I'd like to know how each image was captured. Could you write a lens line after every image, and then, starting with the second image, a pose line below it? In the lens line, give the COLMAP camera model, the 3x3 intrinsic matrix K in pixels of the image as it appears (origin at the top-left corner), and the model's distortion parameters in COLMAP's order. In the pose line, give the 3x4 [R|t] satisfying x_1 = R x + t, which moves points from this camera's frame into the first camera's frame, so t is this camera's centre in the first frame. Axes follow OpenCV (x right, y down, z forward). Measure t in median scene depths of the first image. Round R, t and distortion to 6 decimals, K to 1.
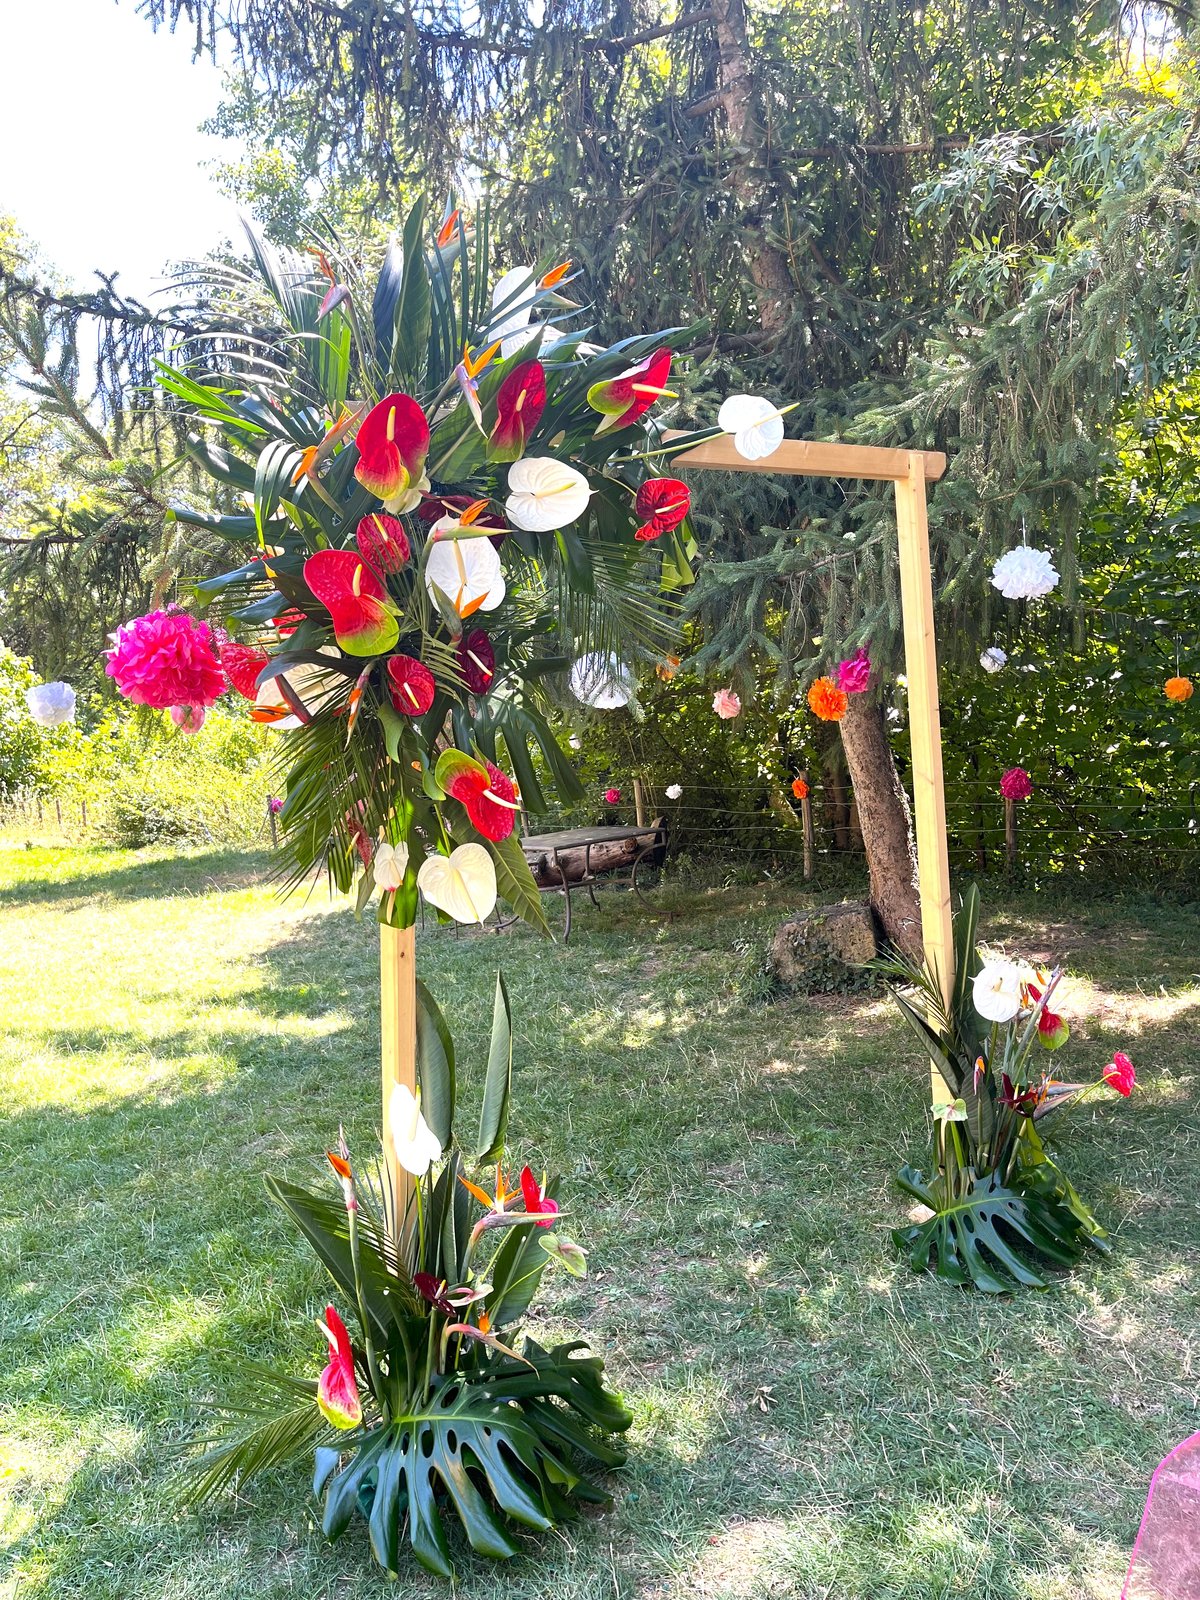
lens RADIAL K [[1155.8, 0, 600.8], [0, 1155.8, 806.2], [0, 0, 1]] dist [0.069582, -0.101221]
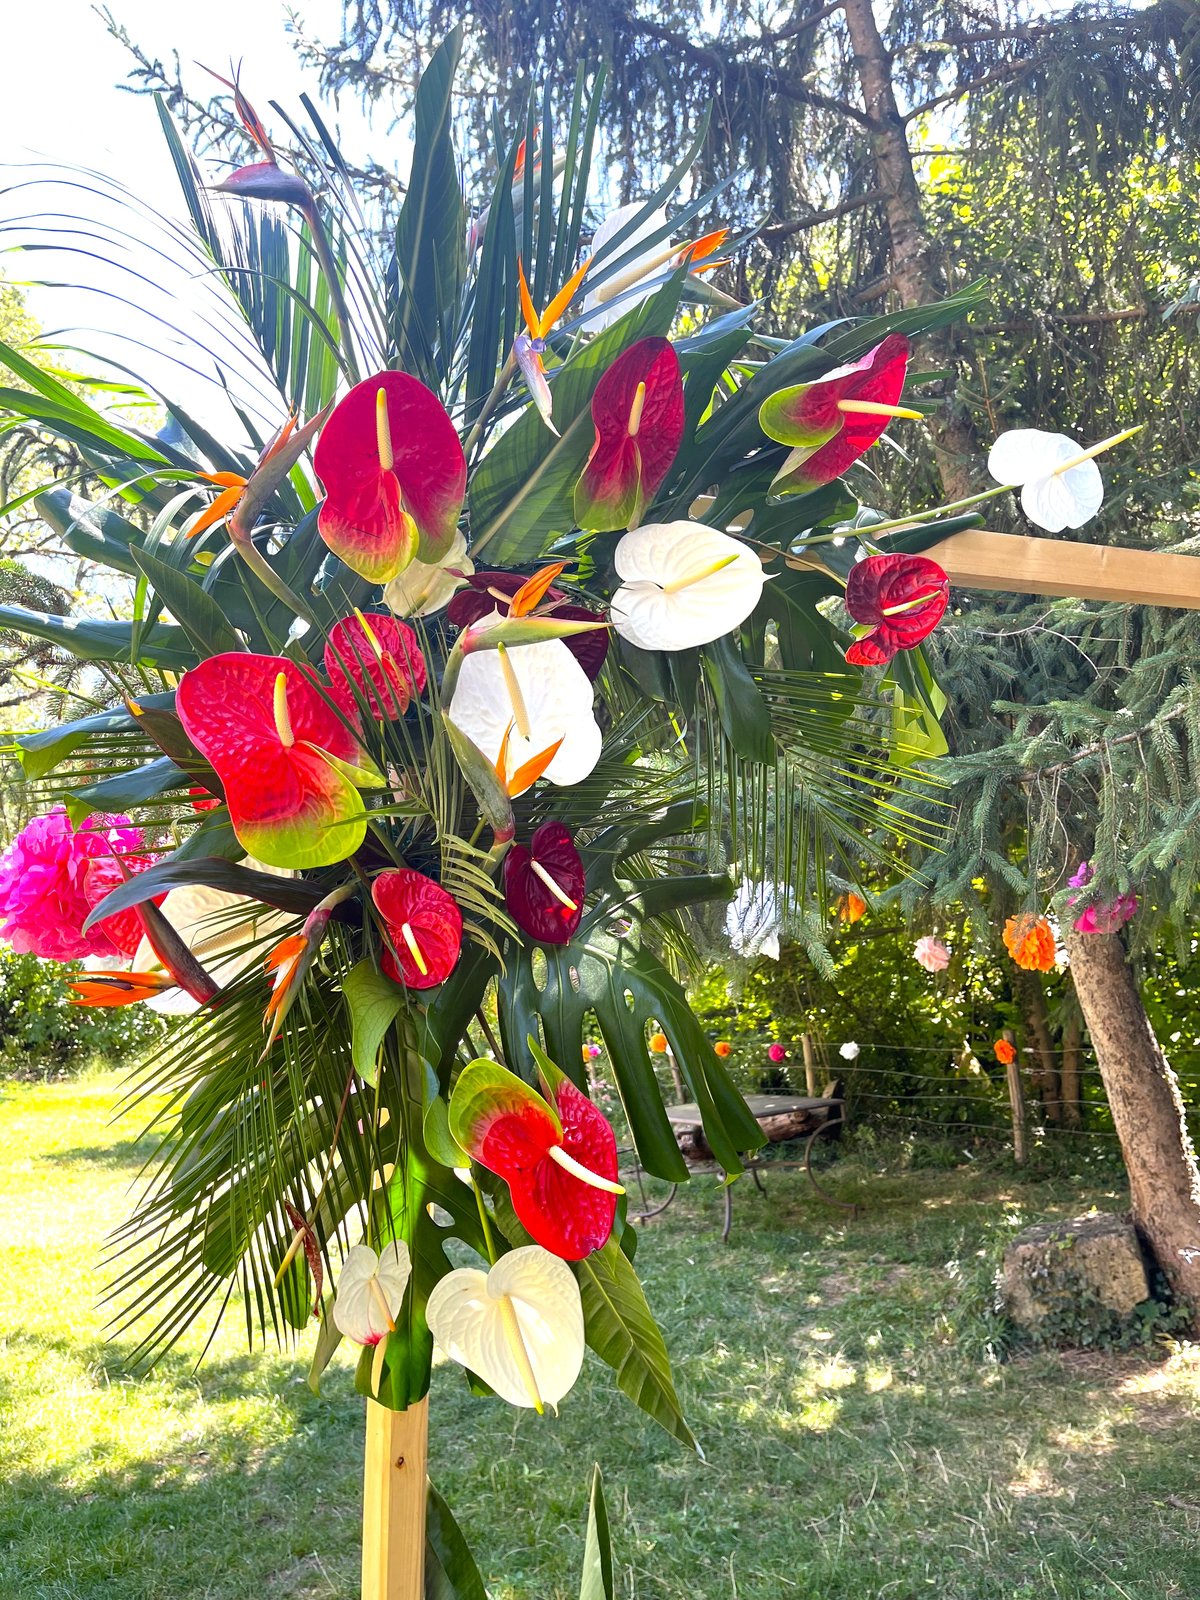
lens RADIAL K [[1155.8, 0, 600.8], [0, 1155.8, 806.2], [0, 0, 1]] dist [0.069582, -0.101221]
pose [[0.990896, -0.011354, -0.134150, -0.012606], [-0.016512, 0.978666, -0.204792, -0.050060], [0.133613, 0.205143, 0.969569, 0.467433]]
